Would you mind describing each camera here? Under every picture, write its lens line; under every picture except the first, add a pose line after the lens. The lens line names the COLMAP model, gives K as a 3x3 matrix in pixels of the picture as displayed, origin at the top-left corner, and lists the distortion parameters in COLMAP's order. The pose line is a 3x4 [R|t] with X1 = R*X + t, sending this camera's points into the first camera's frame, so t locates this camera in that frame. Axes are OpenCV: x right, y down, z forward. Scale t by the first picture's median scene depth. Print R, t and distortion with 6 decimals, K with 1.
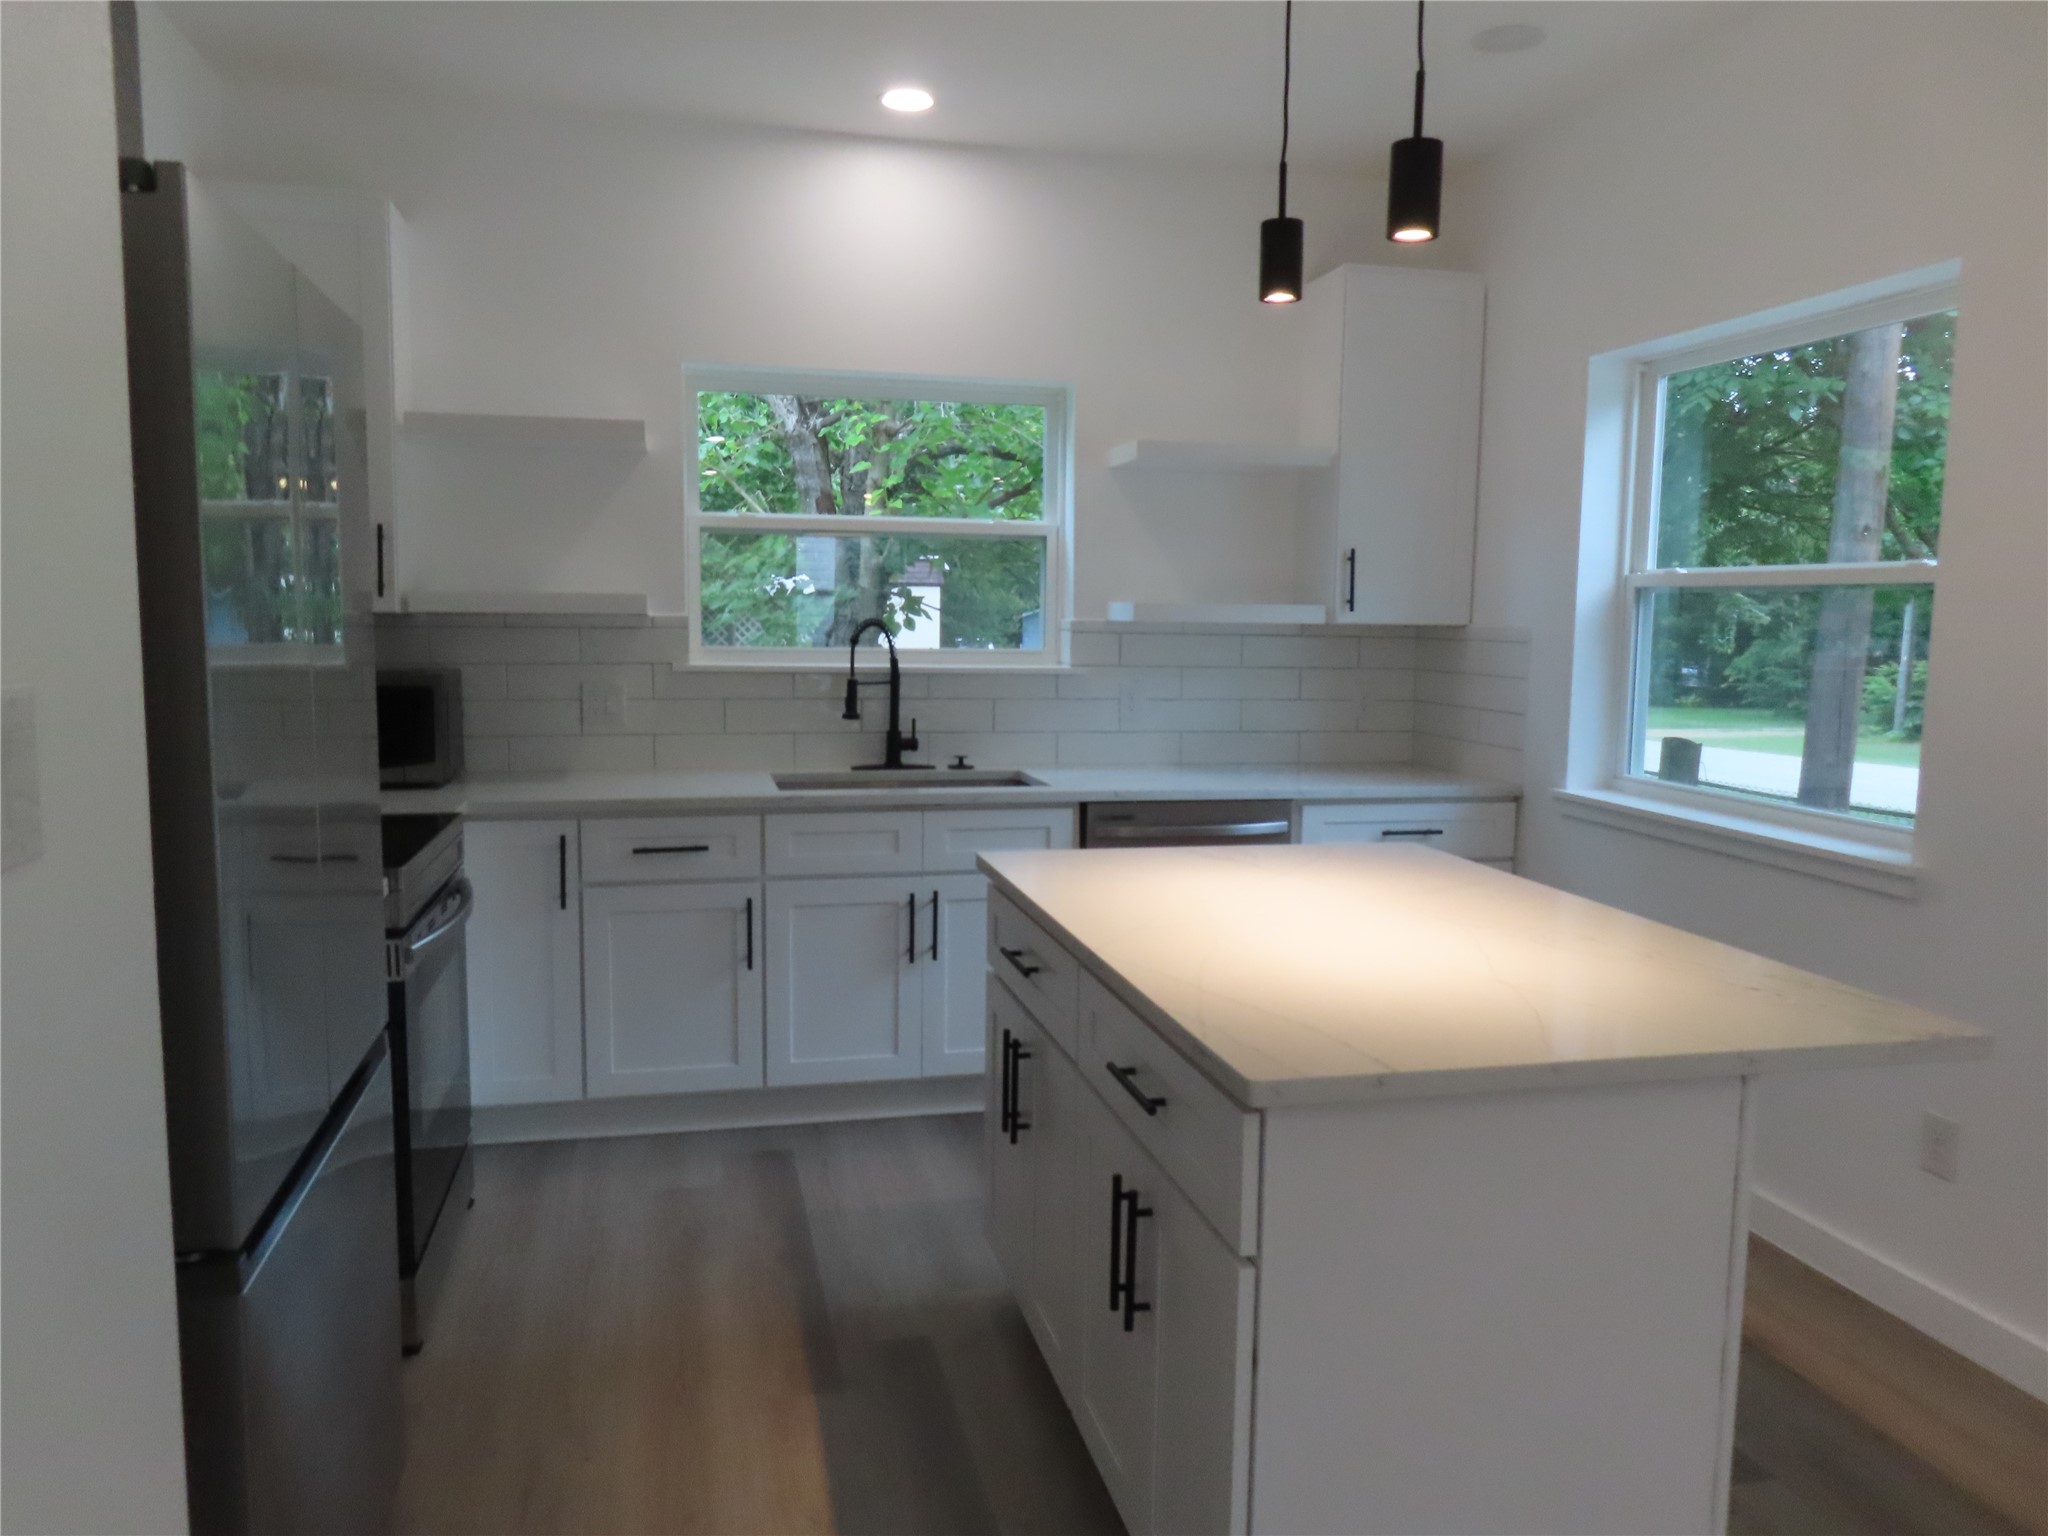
lens RADIAL K [[1455.7, 0, 1032.8], [0, 1455.7, 773.1], [0, 0, 1]] dist [-0.012425, -0.001751]
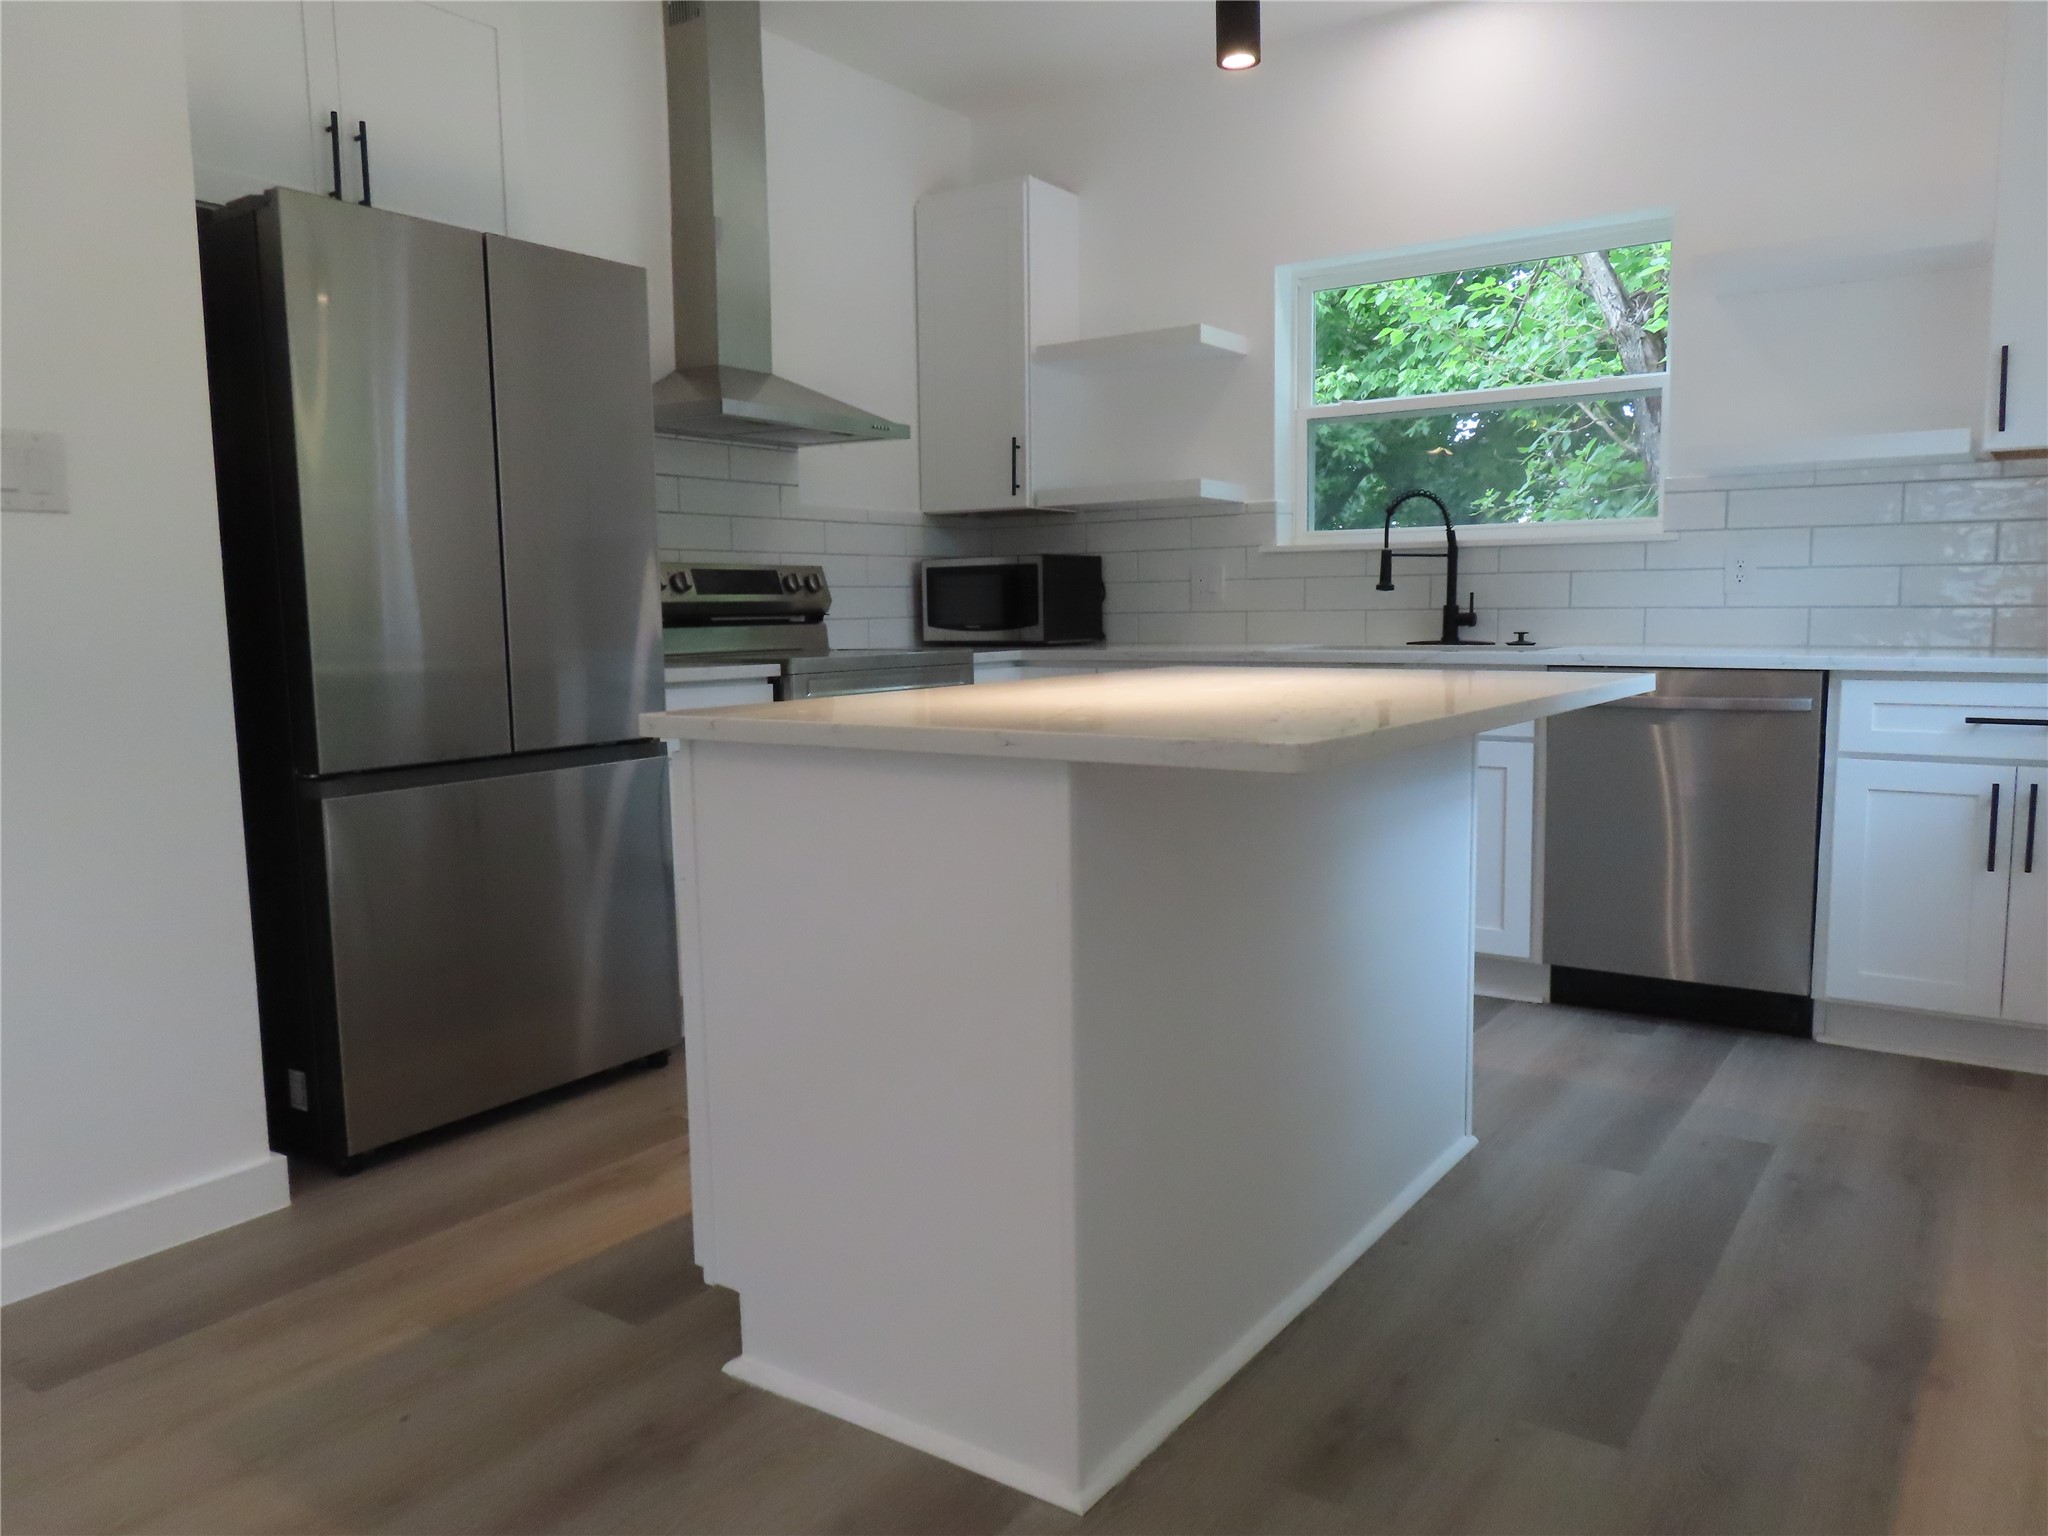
lens RADIAL K [[1455.7, 0, 1032.8], [0, 1455.7, 773.1], [0, 0, 1]] dist [-0.012425, -0.001751]
pose [[0.666099, 0.062990, -0.743199, 0.464050], [-0.057608, 0.997796, 0.032937, 0.069389], [0.743635, 0.020875, 0.668259, 0.143202]]
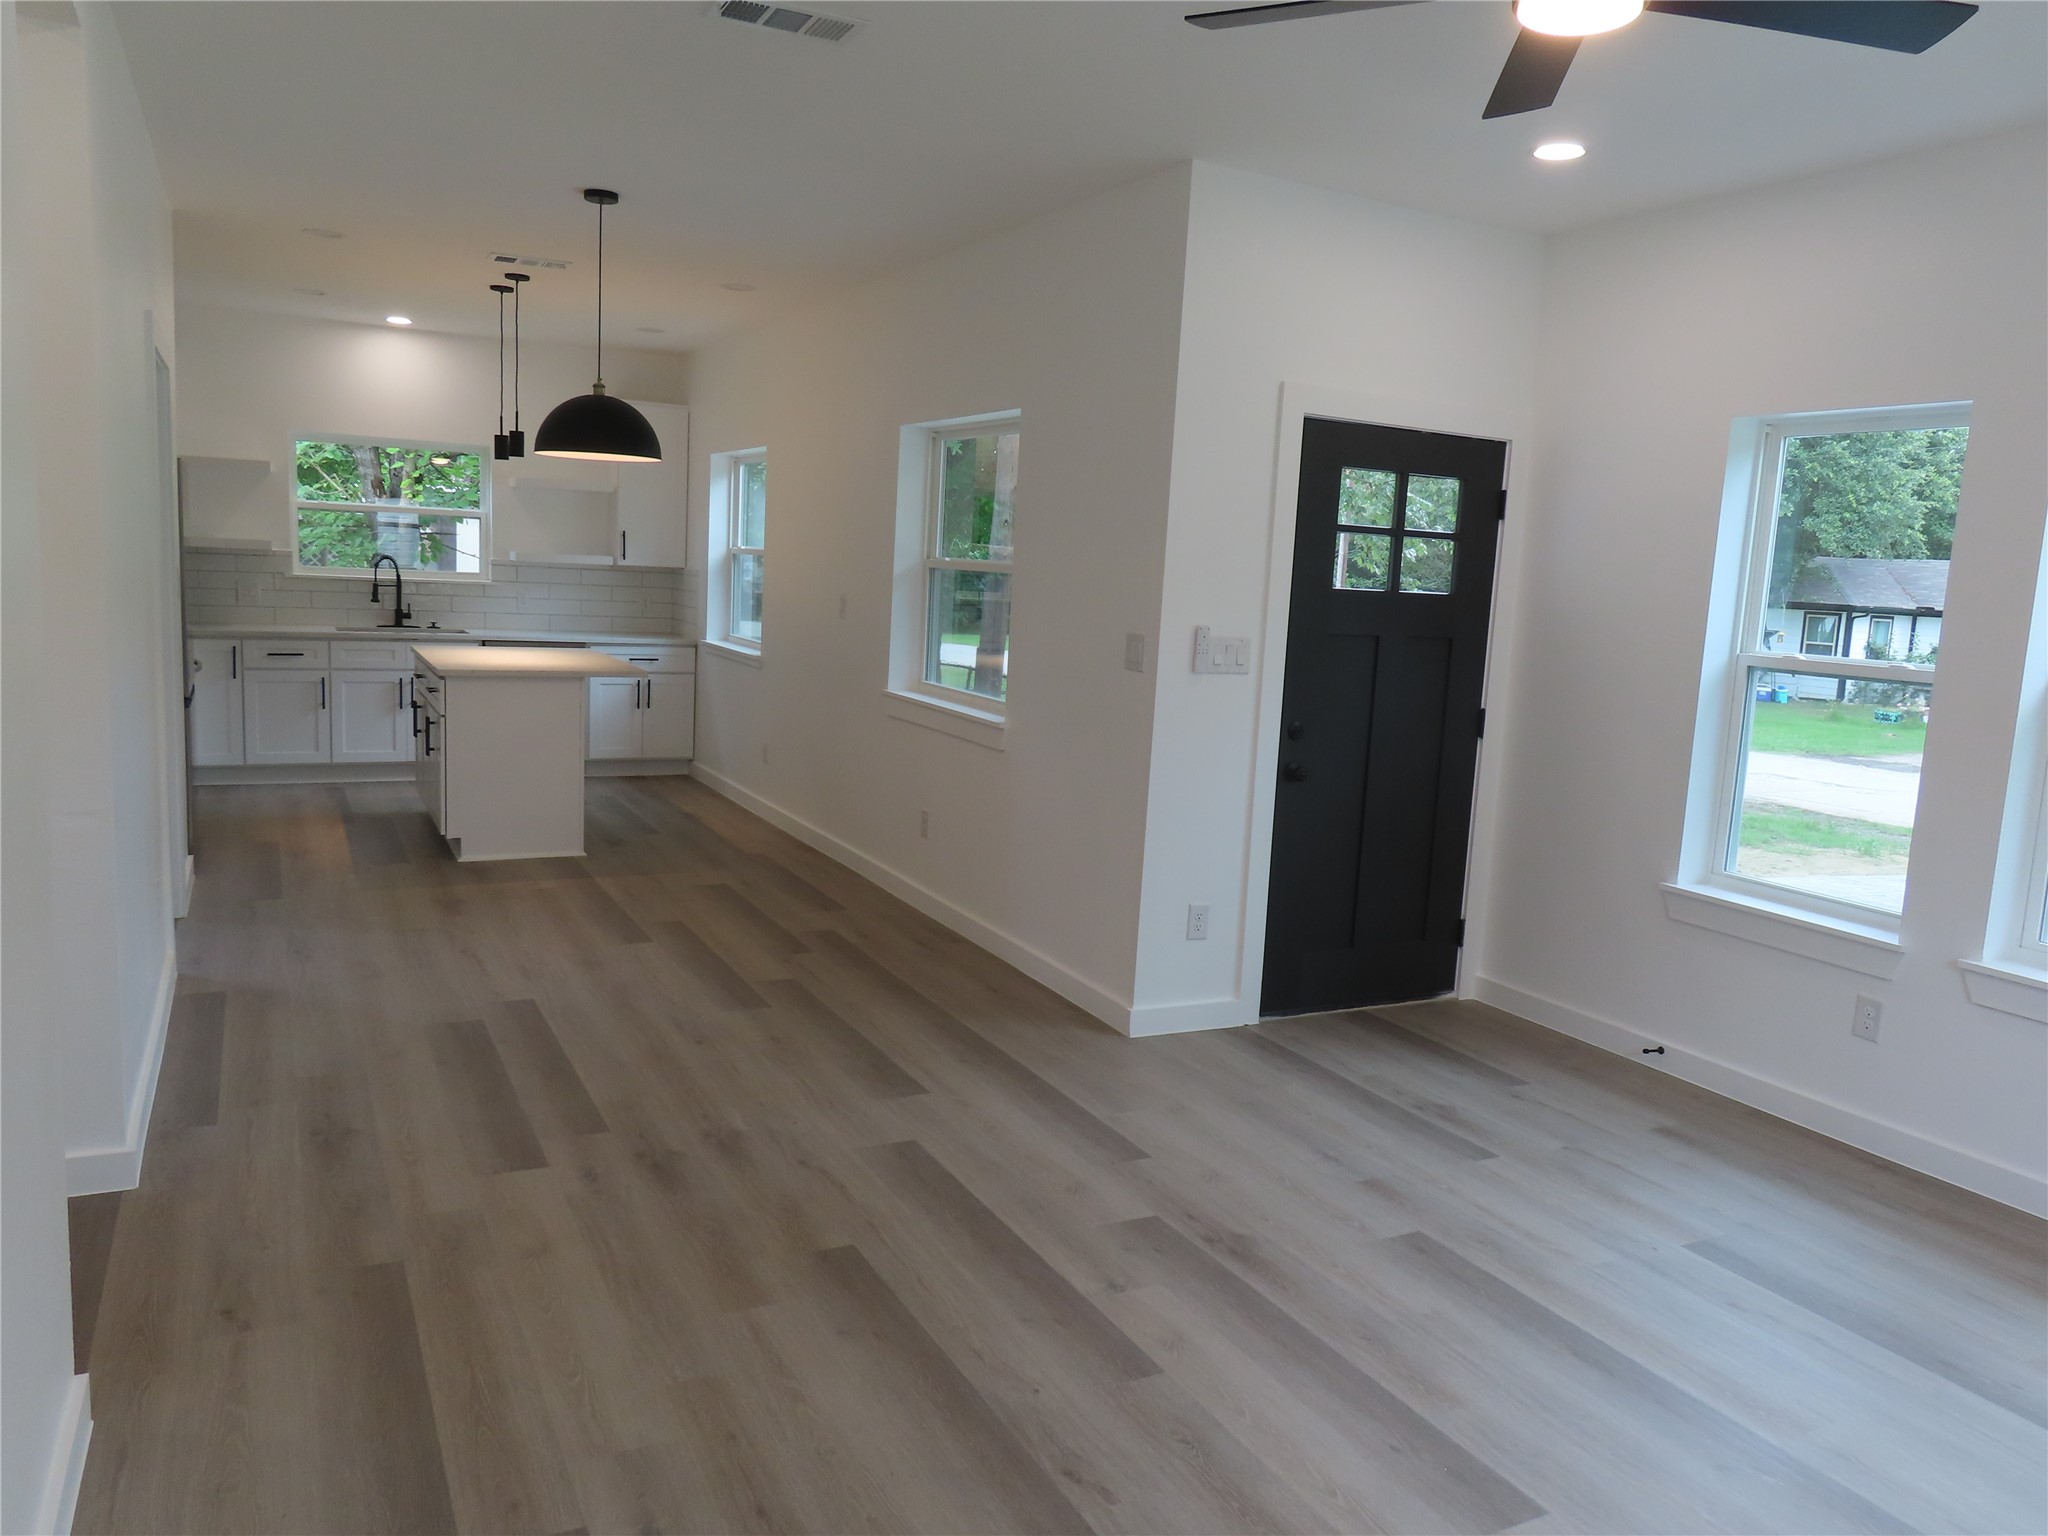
lens RADIAL K [[1455.7, 0, 1032.8], [0, 1455.7, 773.1], [0, 0, 1]] dist [-0.012425, -0.001751]
pose [[0.969713, 0.001004, 0.244244, 0.289828], [-0.010756, 0.999197, 0.038595, 0.120610], [-0.244009, -0.040053, 0.968945, -1.306961]]
